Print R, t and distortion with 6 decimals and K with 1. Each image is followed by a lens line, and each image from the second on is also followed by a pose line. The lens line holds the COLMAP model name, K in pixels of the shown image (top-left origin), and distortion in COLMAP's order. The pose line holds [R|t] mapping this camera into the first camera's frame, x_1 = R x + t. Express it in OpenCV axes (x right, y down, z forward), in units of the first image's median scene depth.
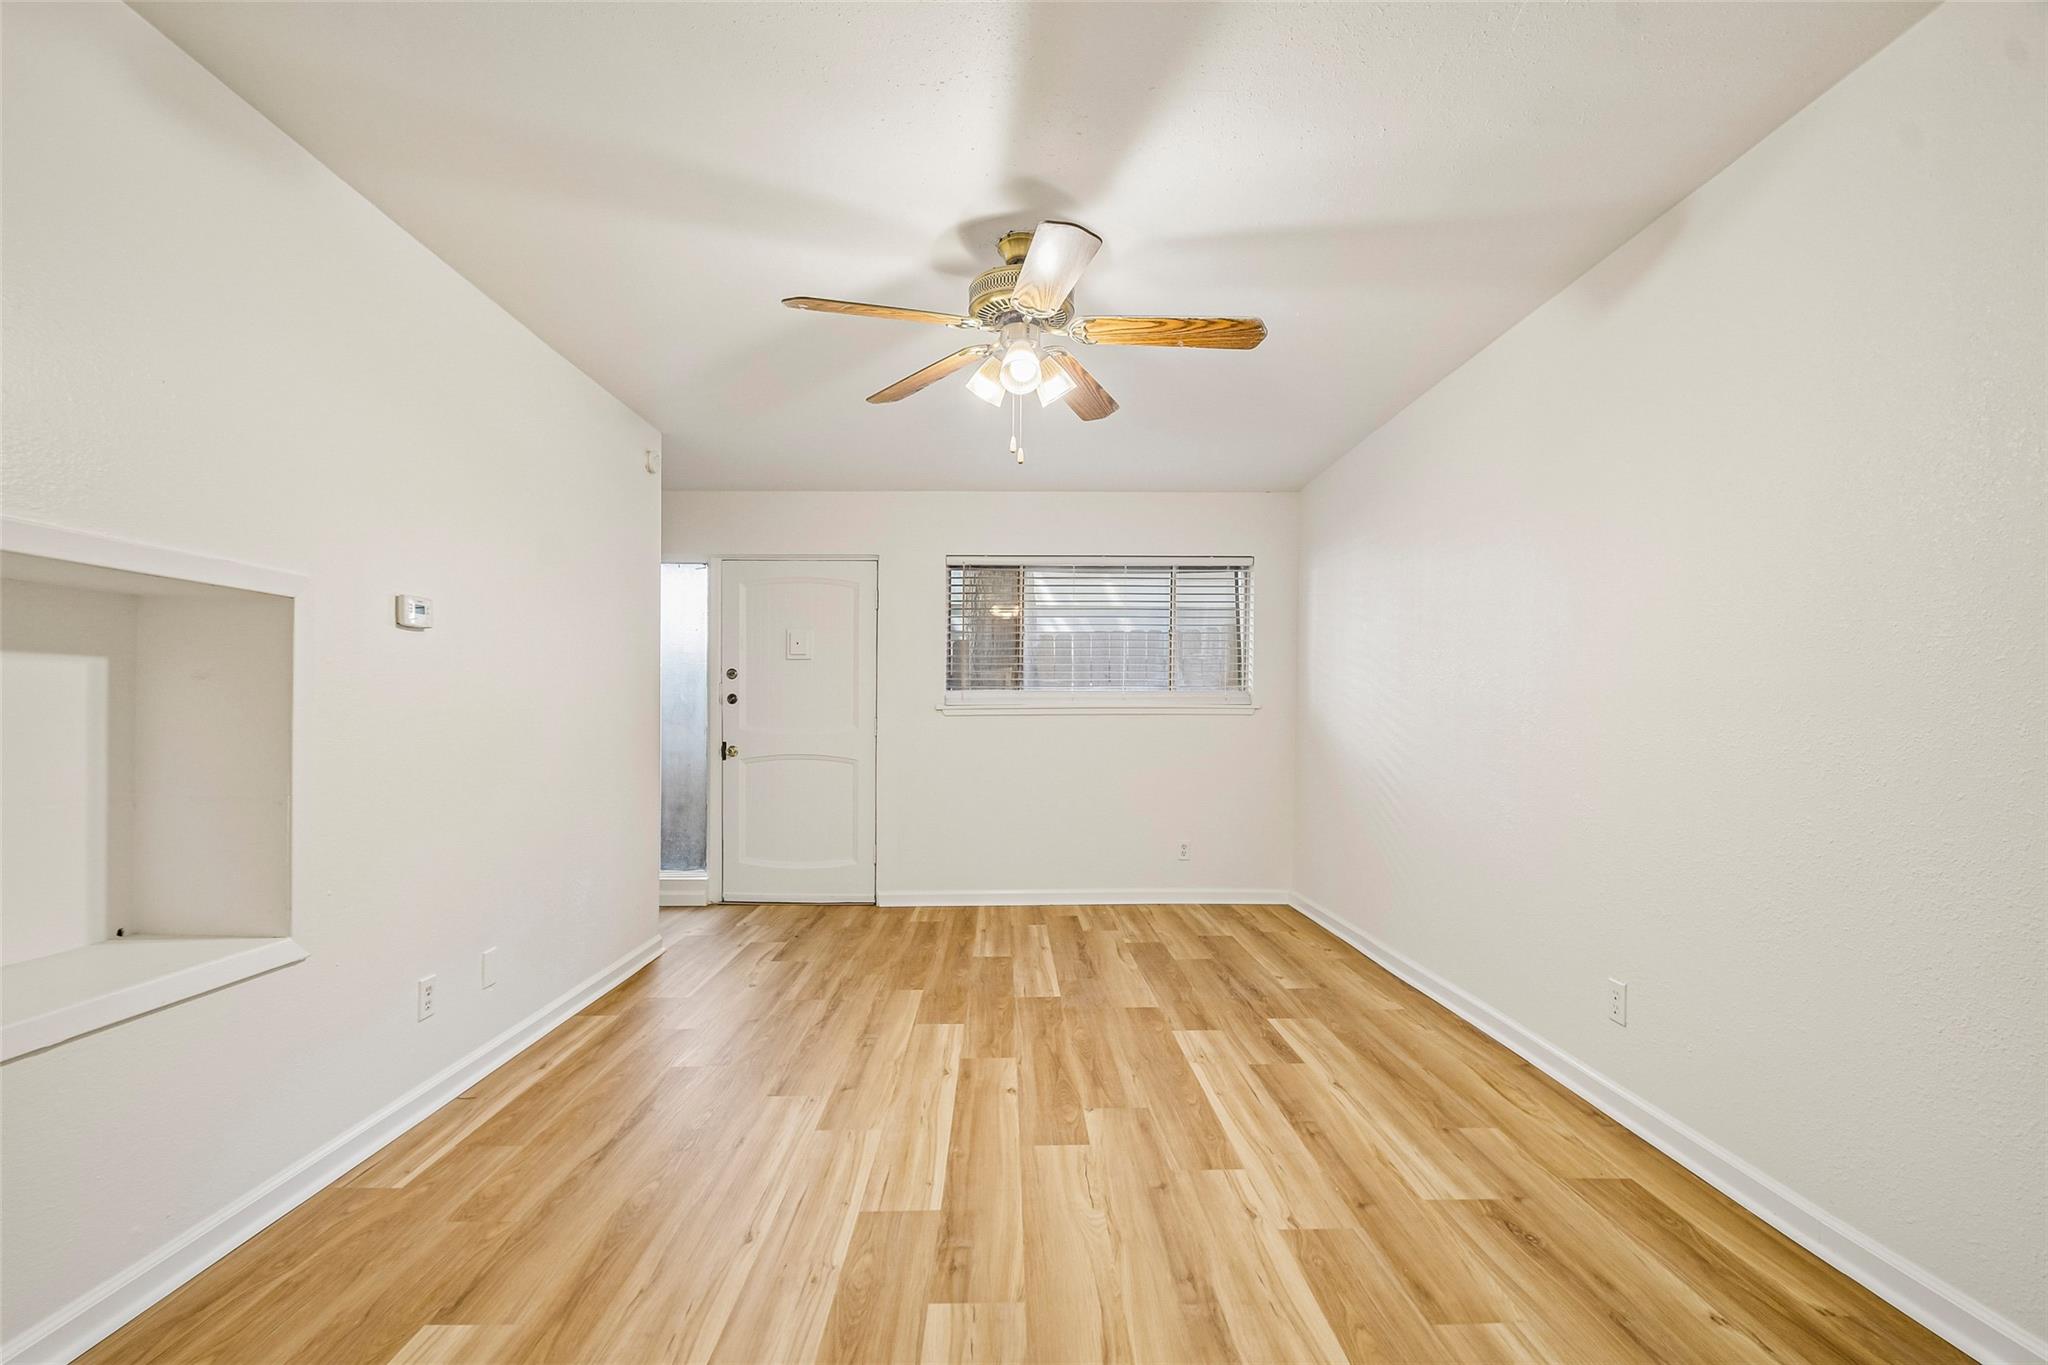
lens RADIAL K [[904.0, 0, 1014.5], [0, 904.0, 719.3], [0, 0, 1]] dist [-0.000357, -0.000645]
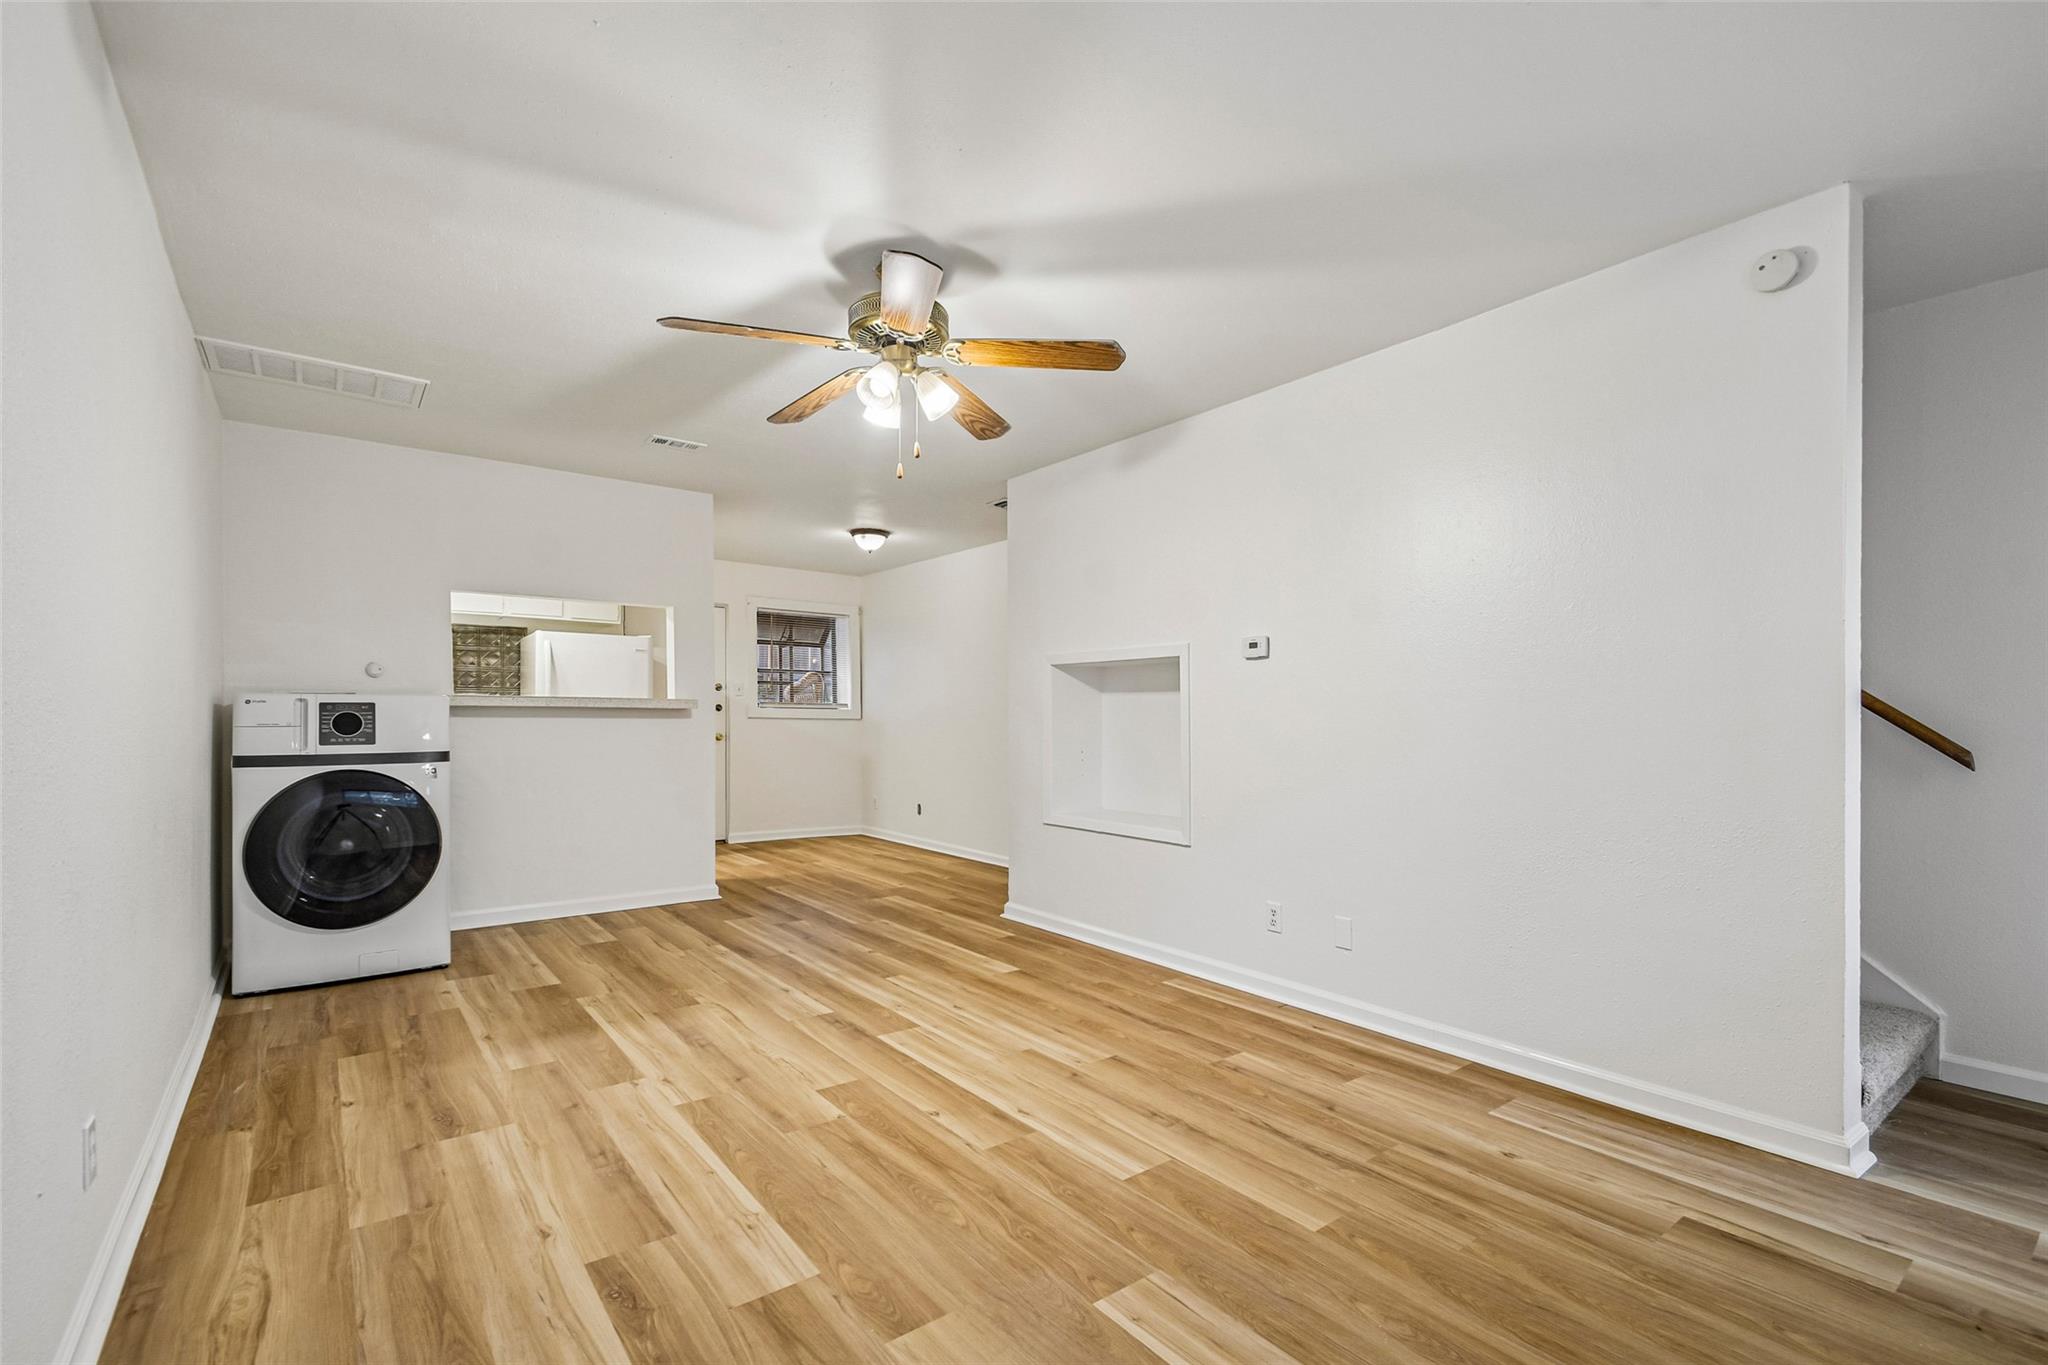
lens RADIAL K [[908.3, 0, 1016.2], [0, 908.3, 720.2], [0, 0, 1]] dist [0.027044, -0.018282]
pose [[-0.804274, -0.003072, -0.594250, 0.455818], [-0.008016, 0.999952, 0.005680, -0.003803], [0.594204, 0.009331, -0.804260, 1.672605]]
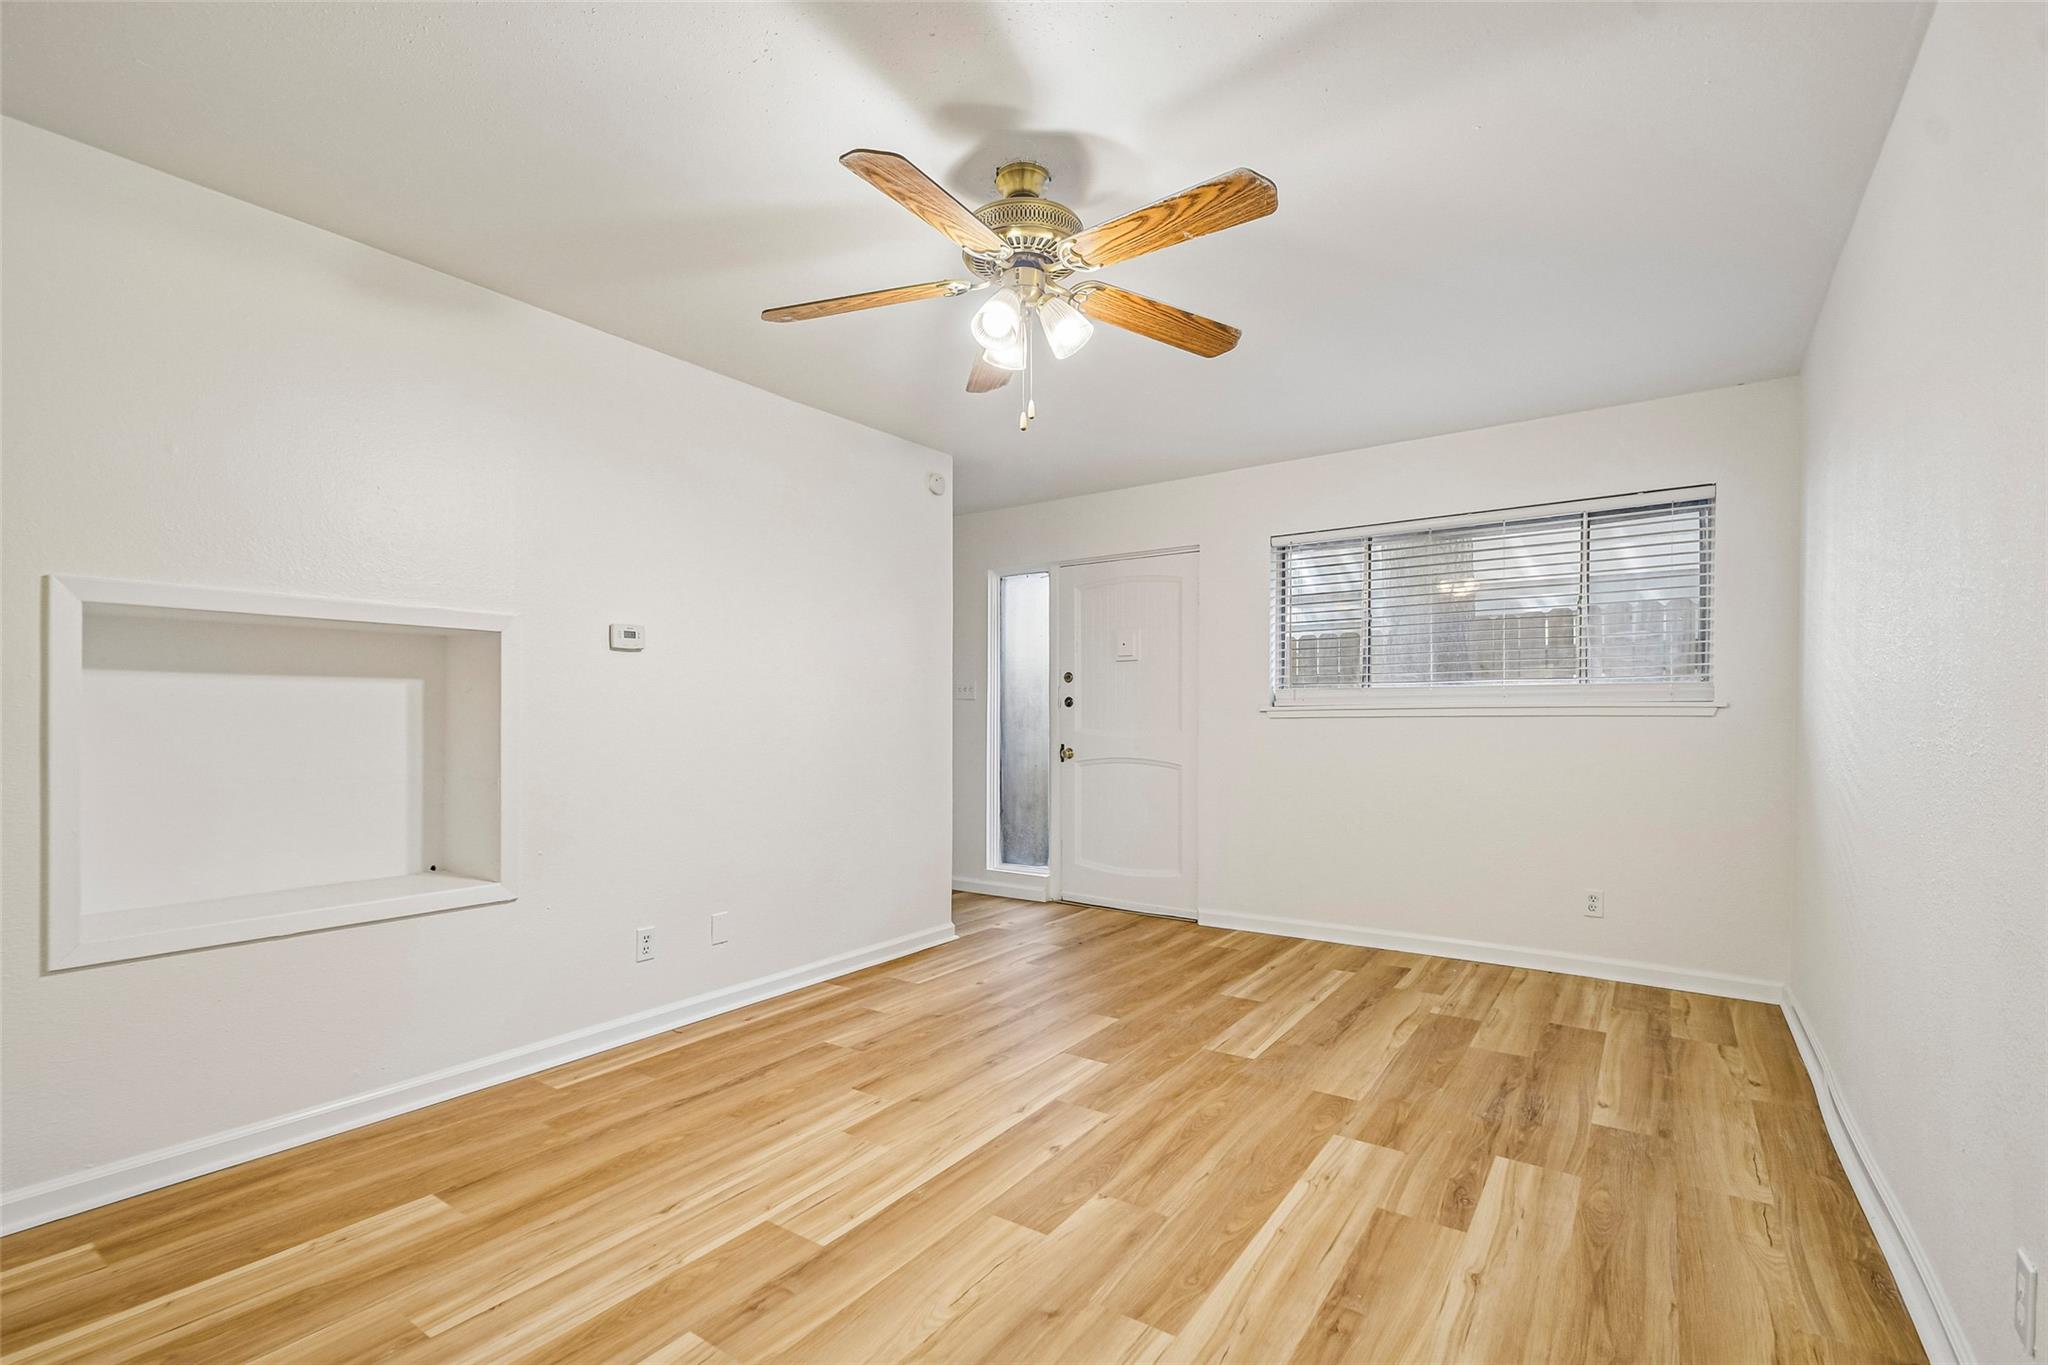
lens RADIAL K [[908.3, 0, 1016.2], [0, 908.3, 720.2], [0, 0, 1]] dist [0.027044, -0.018282]
pose [[0.809453, 0.000158, -0.587185, 0.447322], [-0.001088, 0.999999, -0.001230, -0.001481], [0.587184, 0.001634, 0.809452, 0.243997]]
